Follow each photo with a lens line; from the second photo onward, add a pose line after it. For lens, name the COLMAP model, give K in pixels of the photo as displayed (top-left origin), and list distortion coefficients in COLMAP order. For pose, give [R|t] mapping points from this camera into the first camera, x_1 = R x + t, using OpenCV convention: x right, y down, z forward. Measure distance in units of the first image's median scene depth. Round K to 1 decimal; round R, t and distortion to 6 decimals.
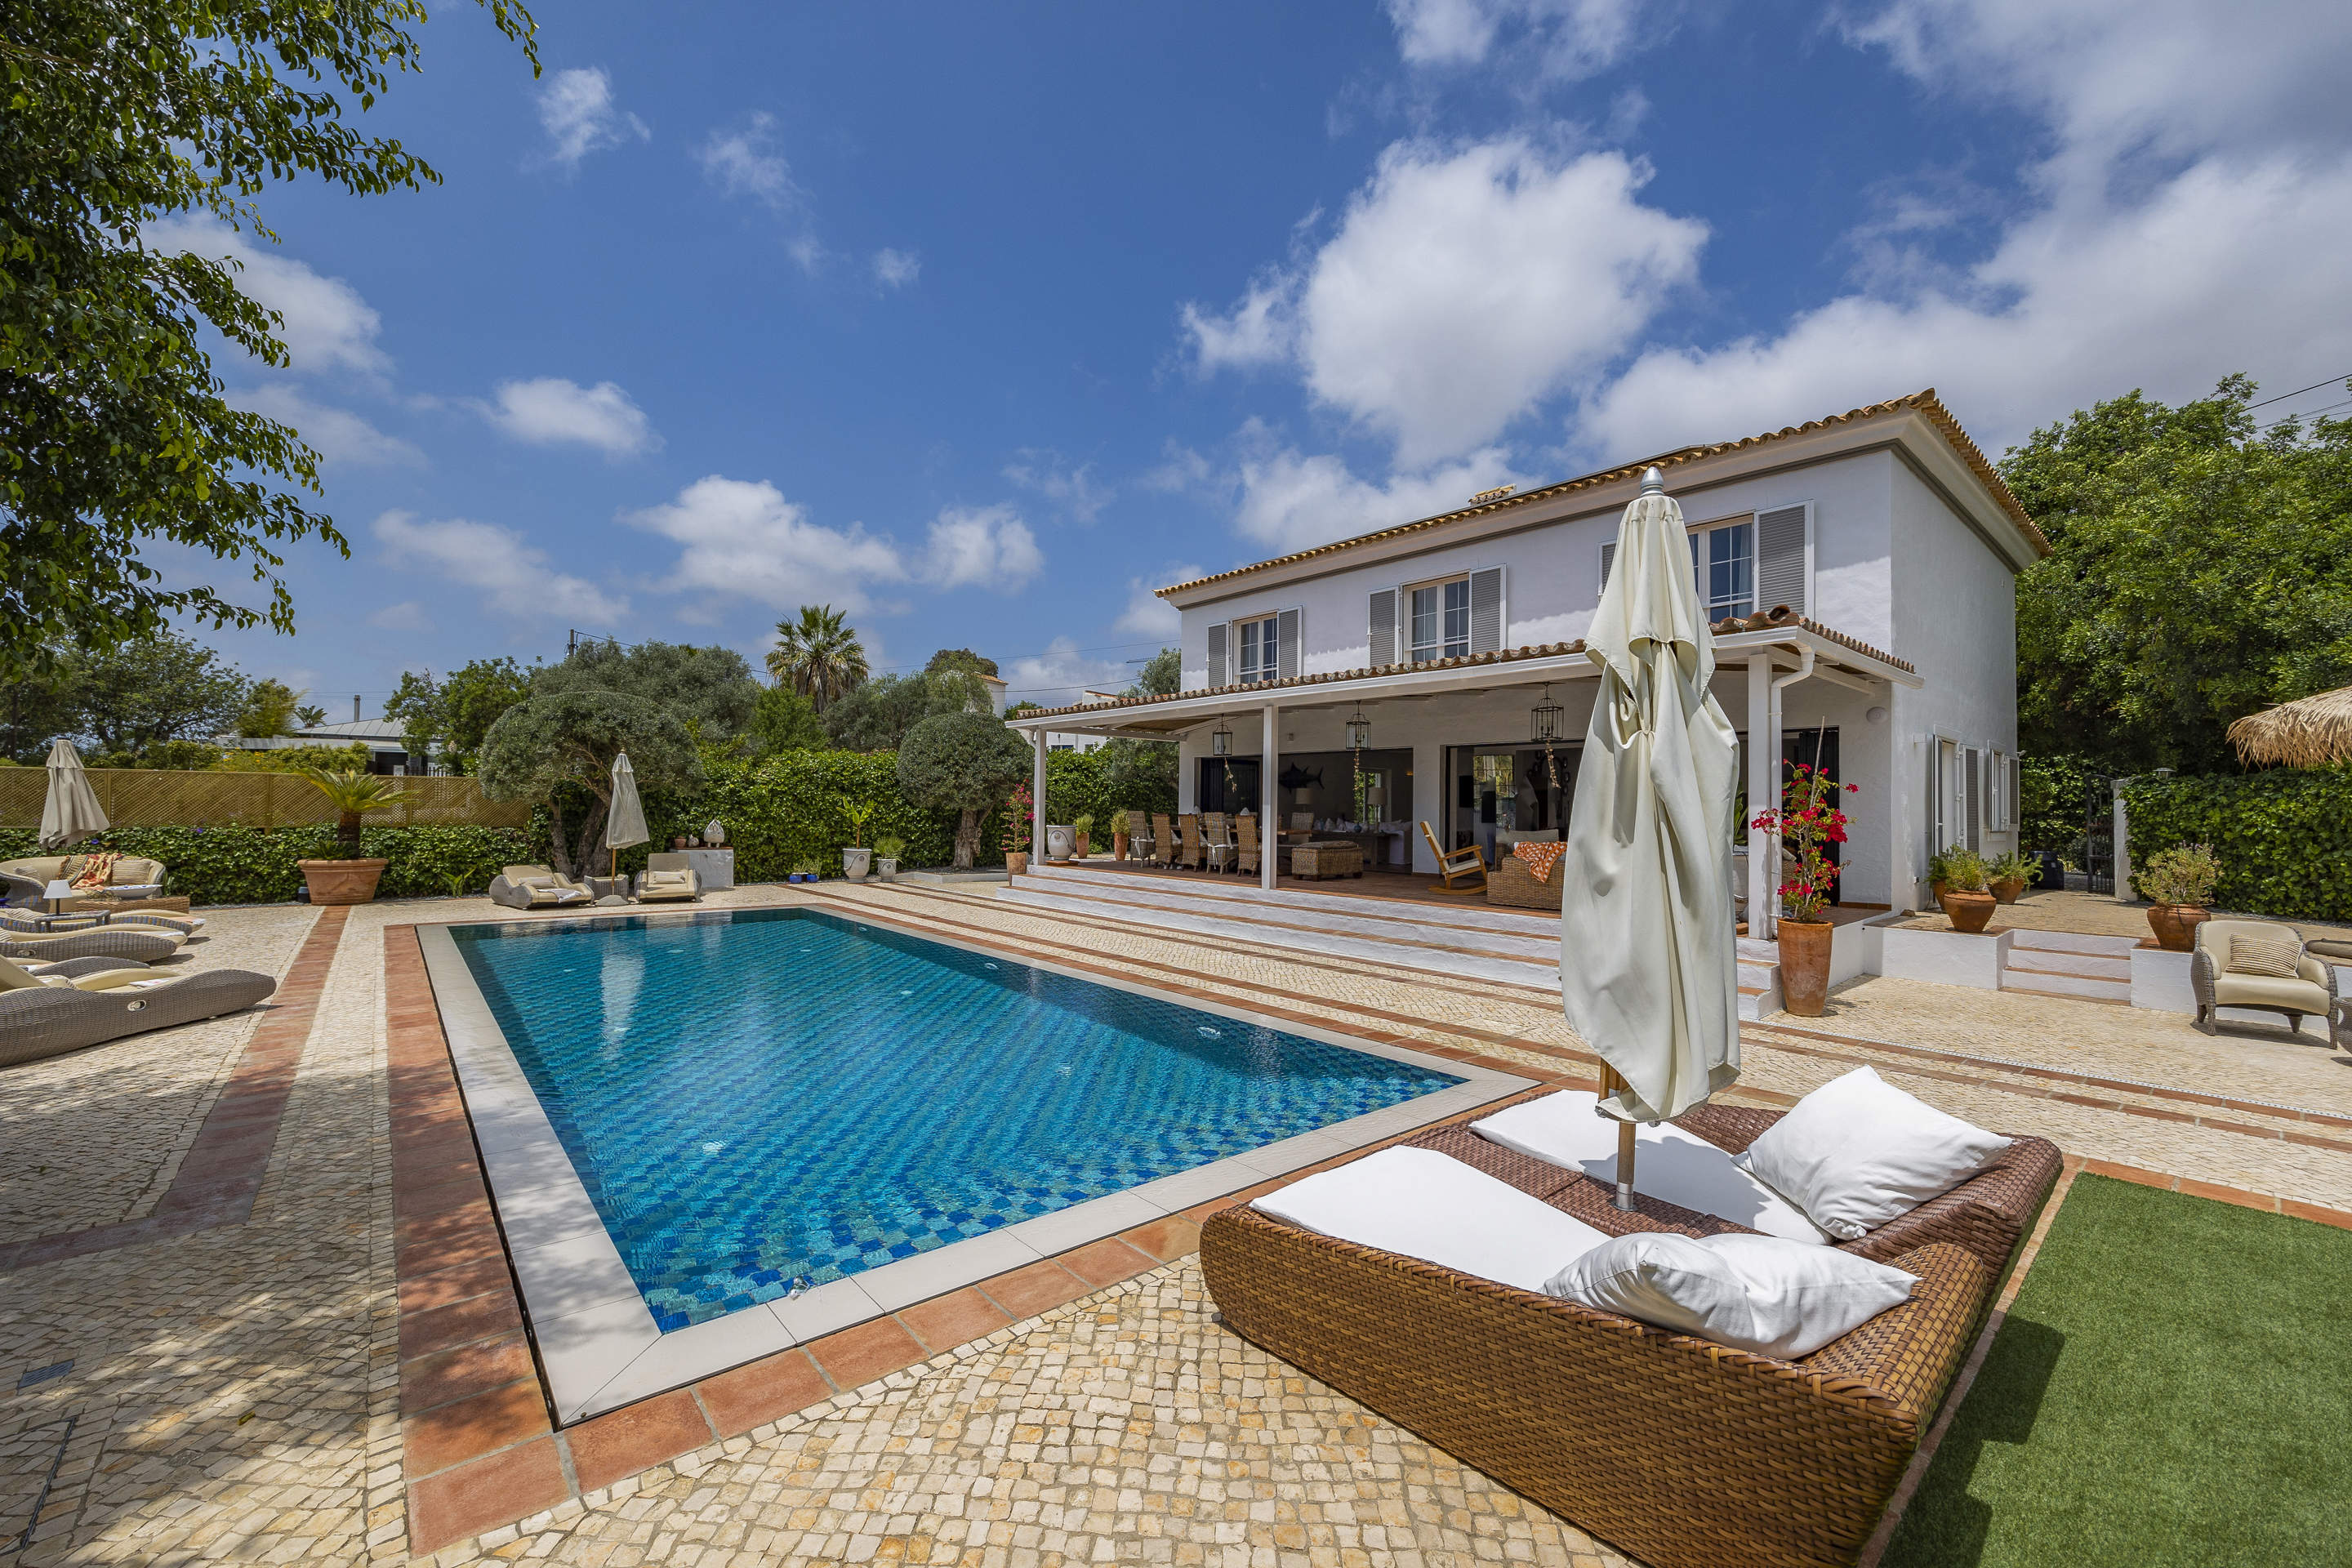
lens RADIAL K [[946.0, 0, 1122.7], [0, 946.0, 781.4], [0, 0, 1]] dist [-0.012470, 0.000843]
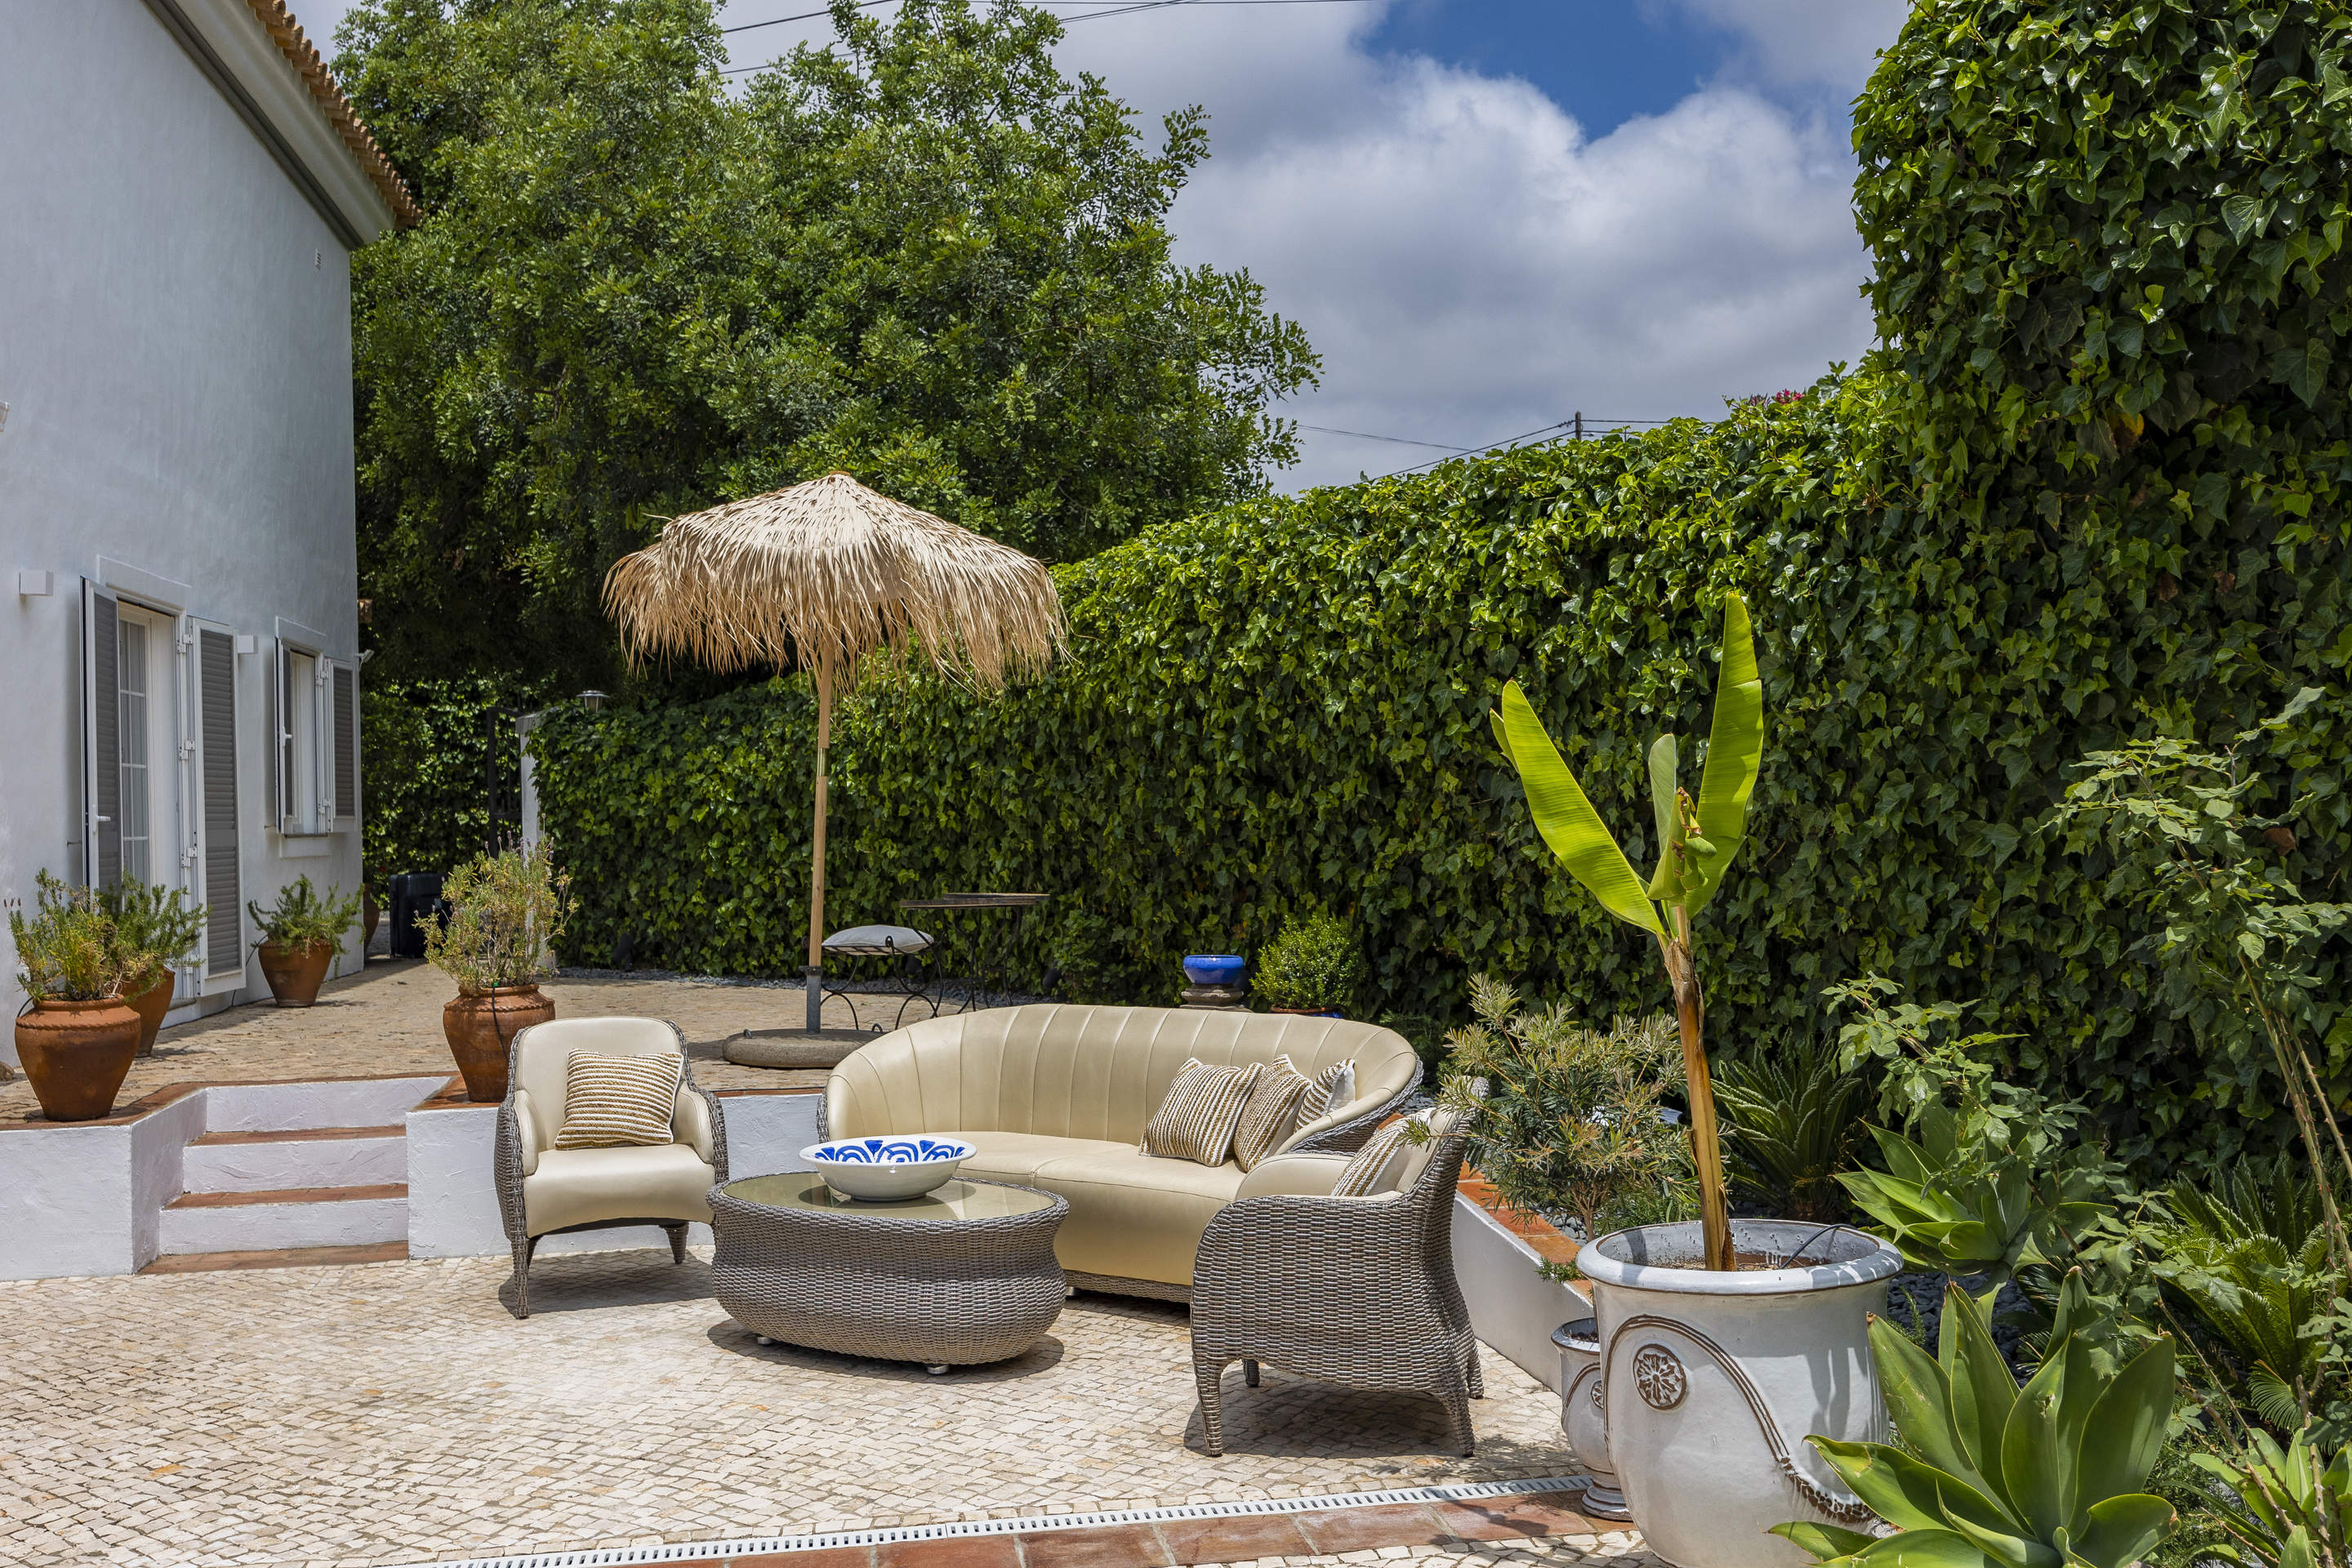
lens RADIAL K [[2263.2, 0, 1177.5], [0, 2263.2, 783.2], [0, 0, 1]] dist [0.062112, 0.000000]
pose [[0.502752, -0.019844, 0.864203, 0.300573], [0.008972, 0.999802, 0.017739, 0.019507], [-0.864384, -0.001165, 0.502831, 0.171174]]
